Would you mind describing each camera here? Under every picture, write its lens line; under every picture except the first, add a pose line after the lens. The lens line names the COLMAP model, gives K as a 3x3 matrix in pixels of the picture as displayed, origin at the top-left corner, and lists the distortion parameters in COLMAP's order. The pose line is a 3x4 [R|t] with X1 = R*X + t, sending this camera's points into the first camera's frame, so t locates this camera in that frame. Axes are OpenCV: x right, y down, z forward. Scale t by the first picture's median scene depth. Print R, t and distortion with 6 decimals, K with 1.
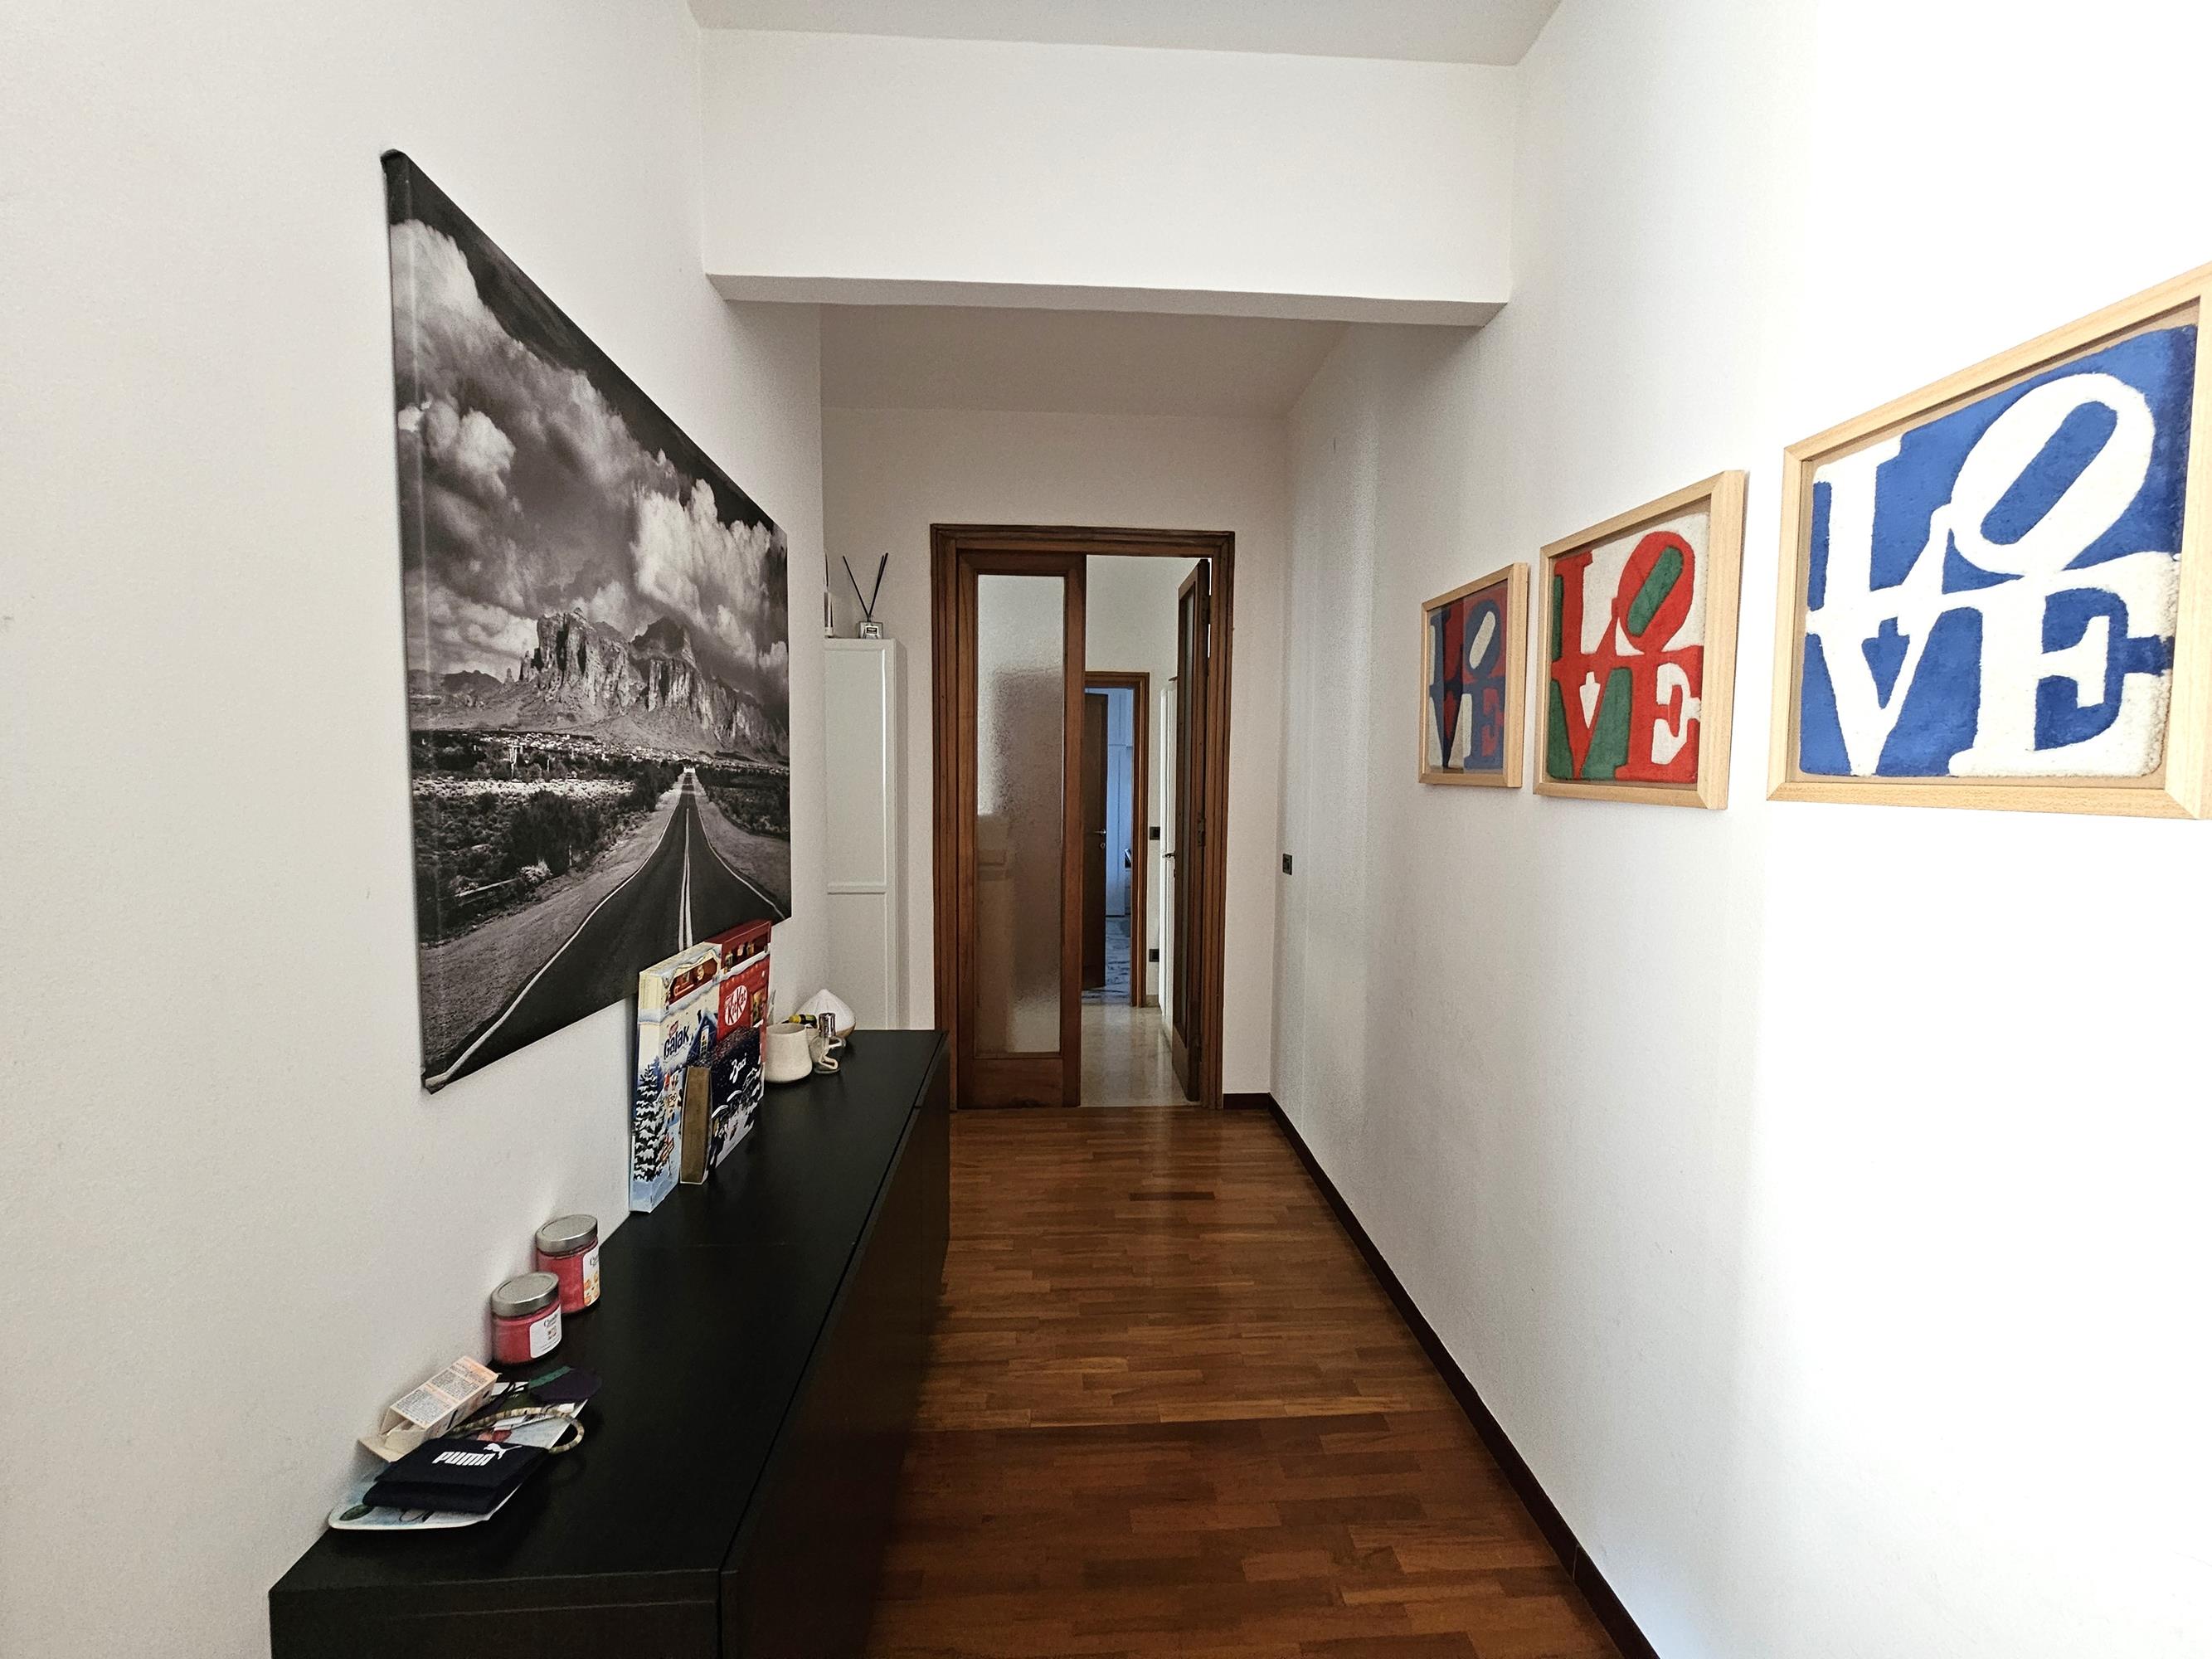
lens RADIAL K [[901.4, 0, 1102.5], [0, 901.4, 829.9], [0, 0, 1]] dist [0.000882, 0.001037]
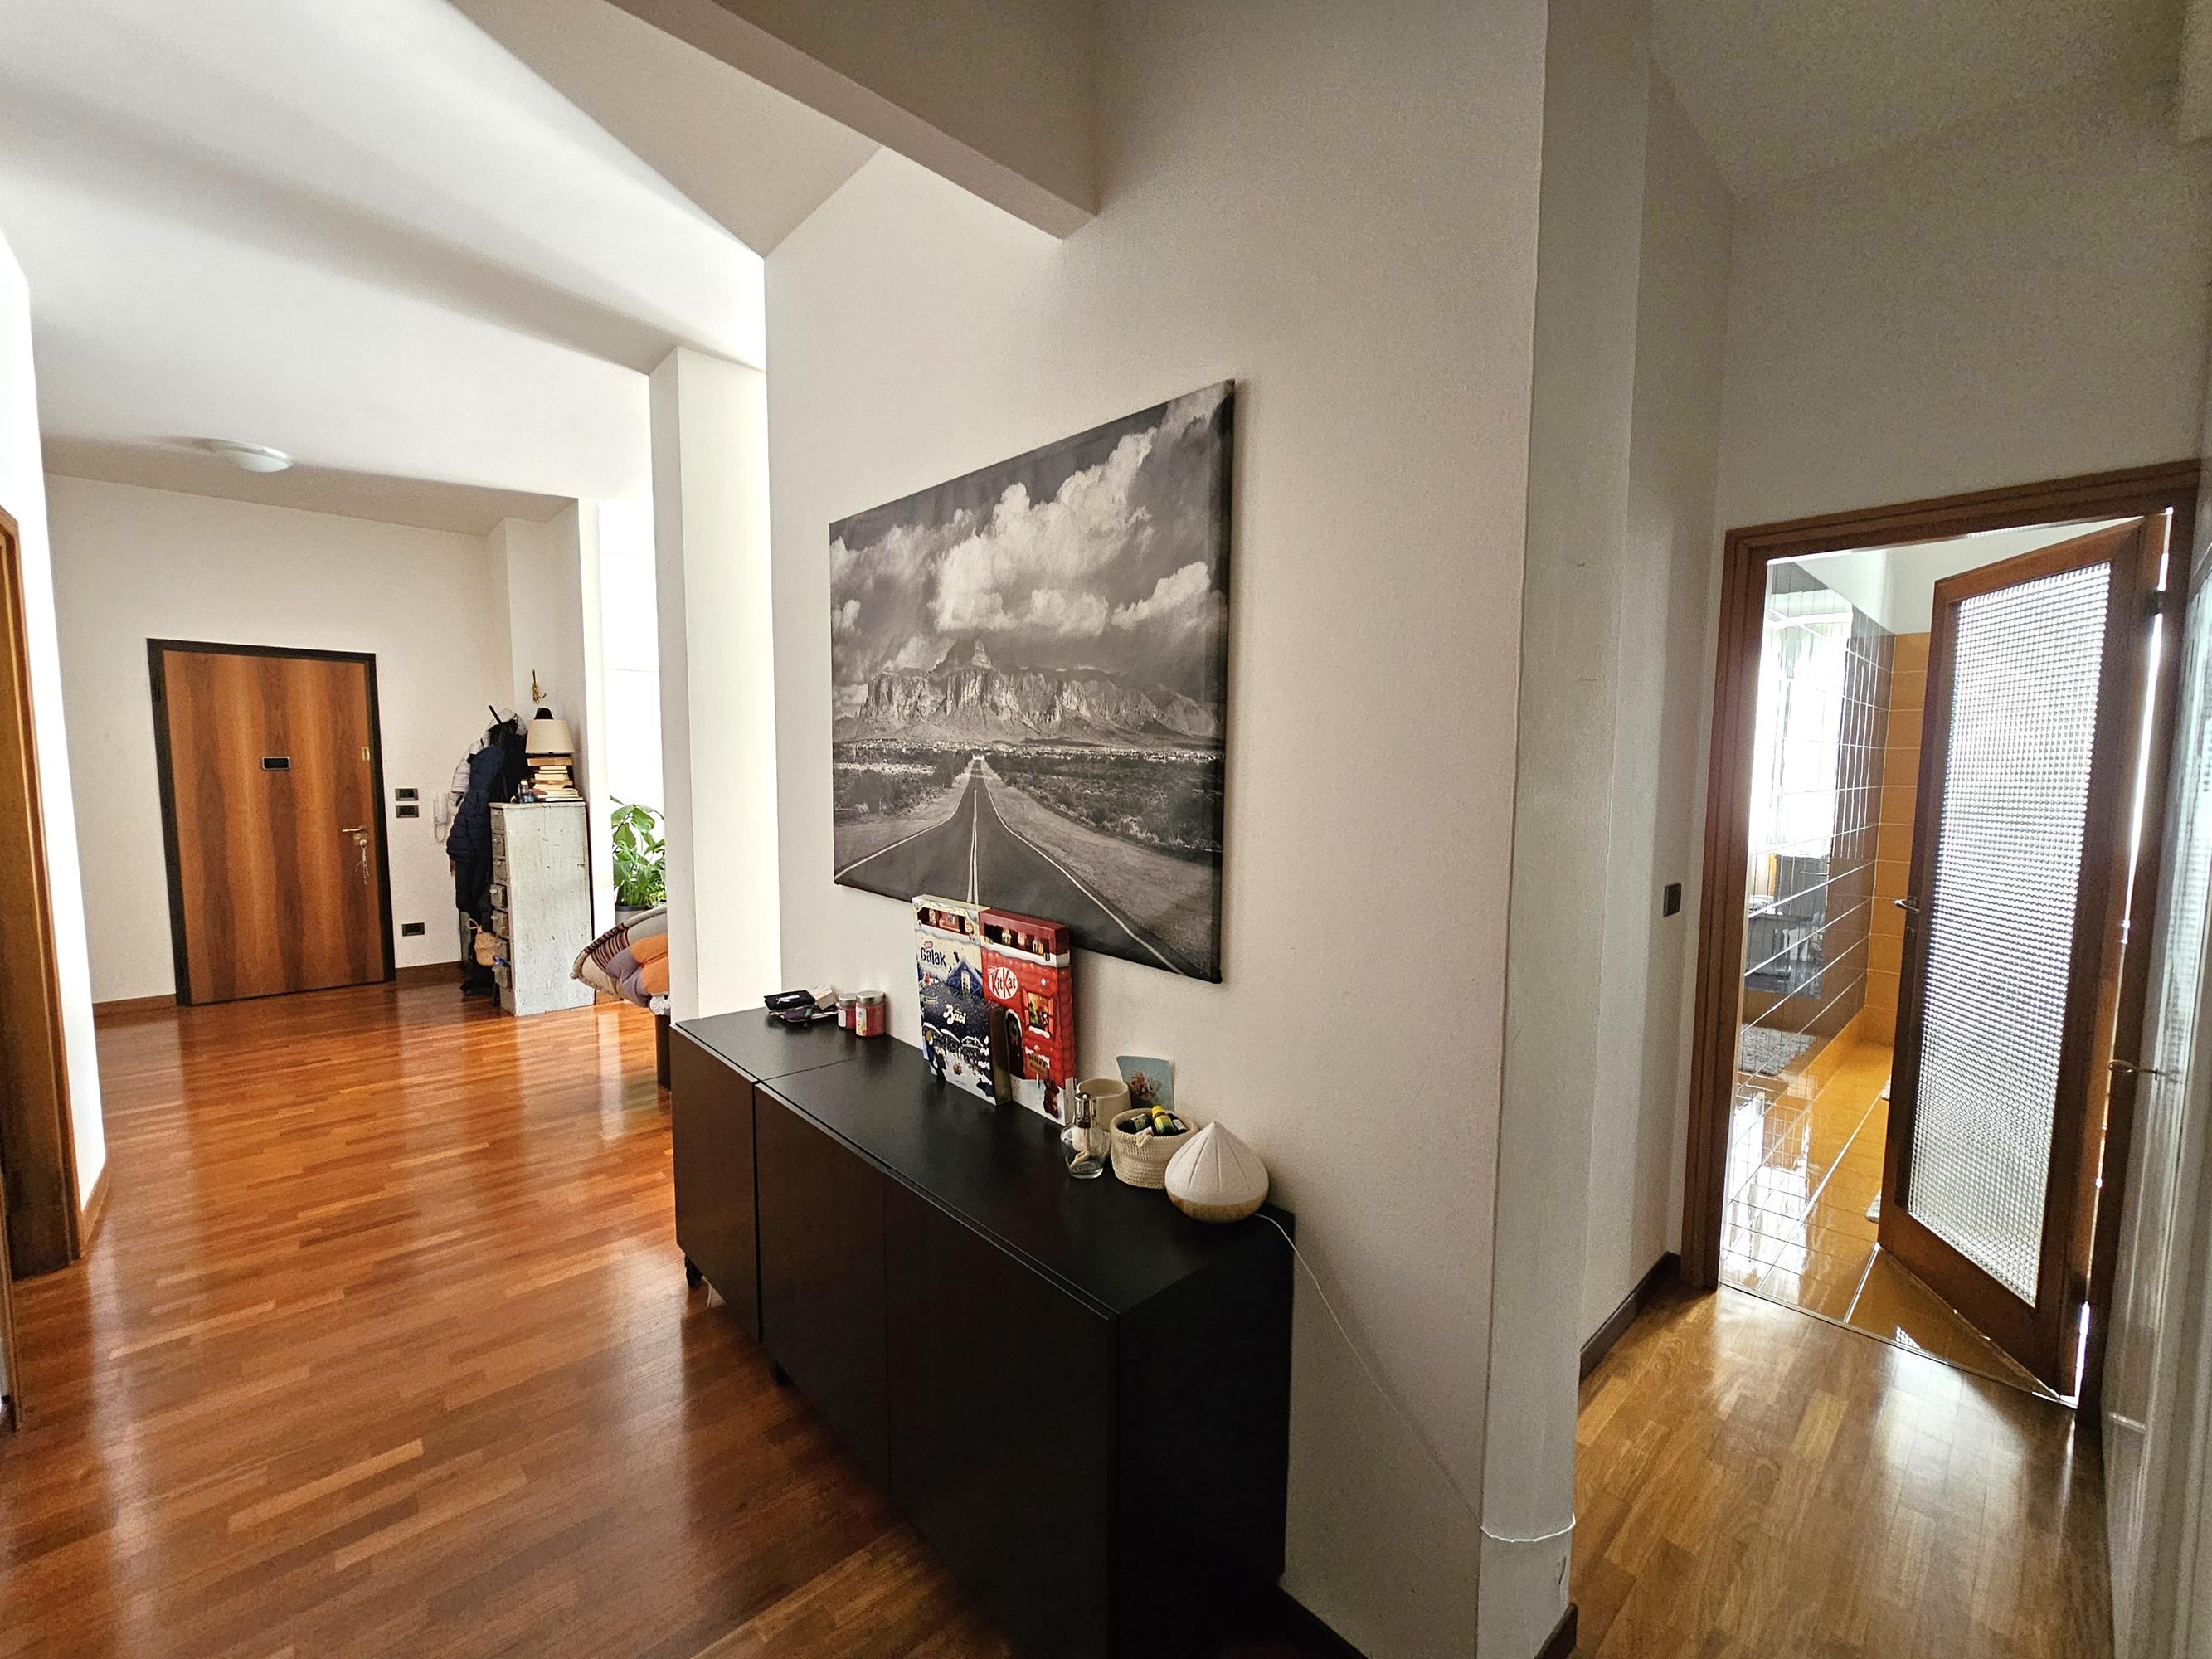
lens RADIAL K [[901.4, 0, 1102.6], [0, 901.4, 843.5], [0, 0, 1]] dist [0.000882, 0.001037]
pose [[-0.773936, 0.043066, -0.631798, 0.192945], [-0.051654, 0.990067, 0.130761, -0.132357], [0.631154, 0.133835, -0.764024, 2.268283]]
